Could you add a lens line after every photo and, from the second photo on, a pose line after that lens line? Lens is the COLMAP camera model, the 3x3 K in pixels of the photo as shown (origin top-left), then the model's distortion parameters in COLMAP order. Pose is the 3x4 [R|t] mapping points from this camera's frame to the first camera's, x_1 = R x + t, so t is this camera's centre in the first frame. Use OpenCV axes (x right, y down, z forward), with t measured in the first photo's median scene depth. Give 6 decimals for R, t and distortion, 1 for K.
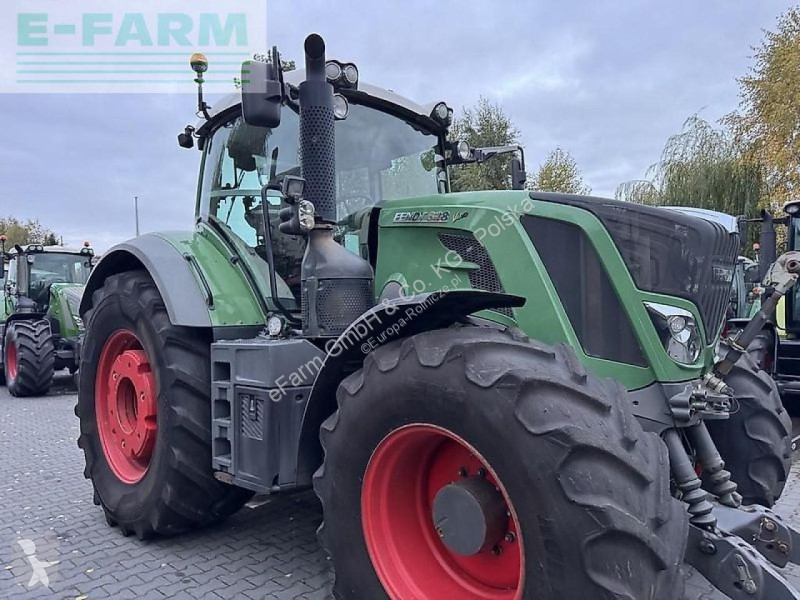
lens RADIAL K [[563.7, 0, 401.7], [0, 563.7, 301.8], [0, 0, 1]] dist [0.057267, -0.075280]
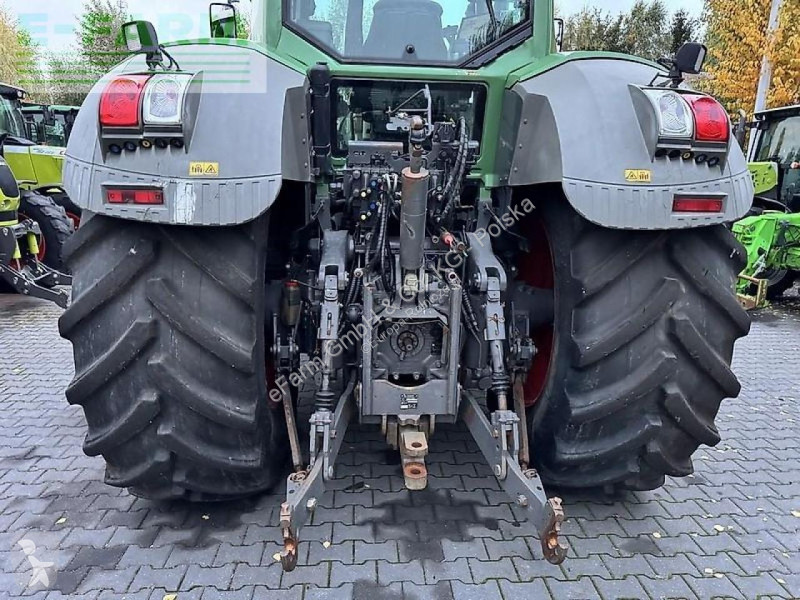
lens RADIAL K [[562.7, 0, 399.7], [0, 562.7, 305.5], [0, 0, 1]] dist [0.055785, -0.068180]
pose [[-0.734995, -0.155449, 0.660014, -0.917218], [-0.024442, 0.978808, 0.203314, 0.031374], [-0.677632, 0.133302, -0.723219, 2.112187]]
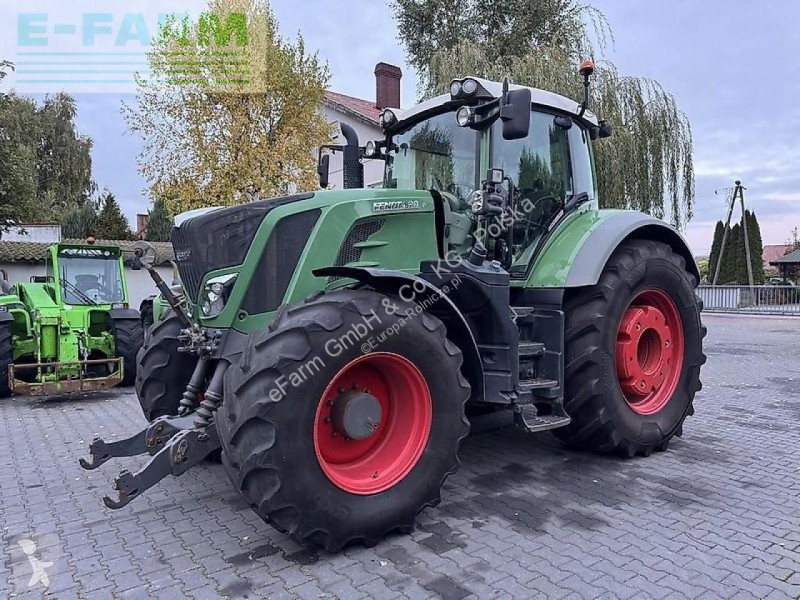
lens RADIAL K [[564.7, 0, 400.0], [0, 564.7, 300.0], [0, 0, 1]] dist [0.034933, -0.042095]
pose [[-0.169353, 0.045546, -0.984503, 1.443400], [0.022678, 0.998847, 0.042308, 0.011961], [0.985295, -0.015161, -0.170190, 1.353962]]
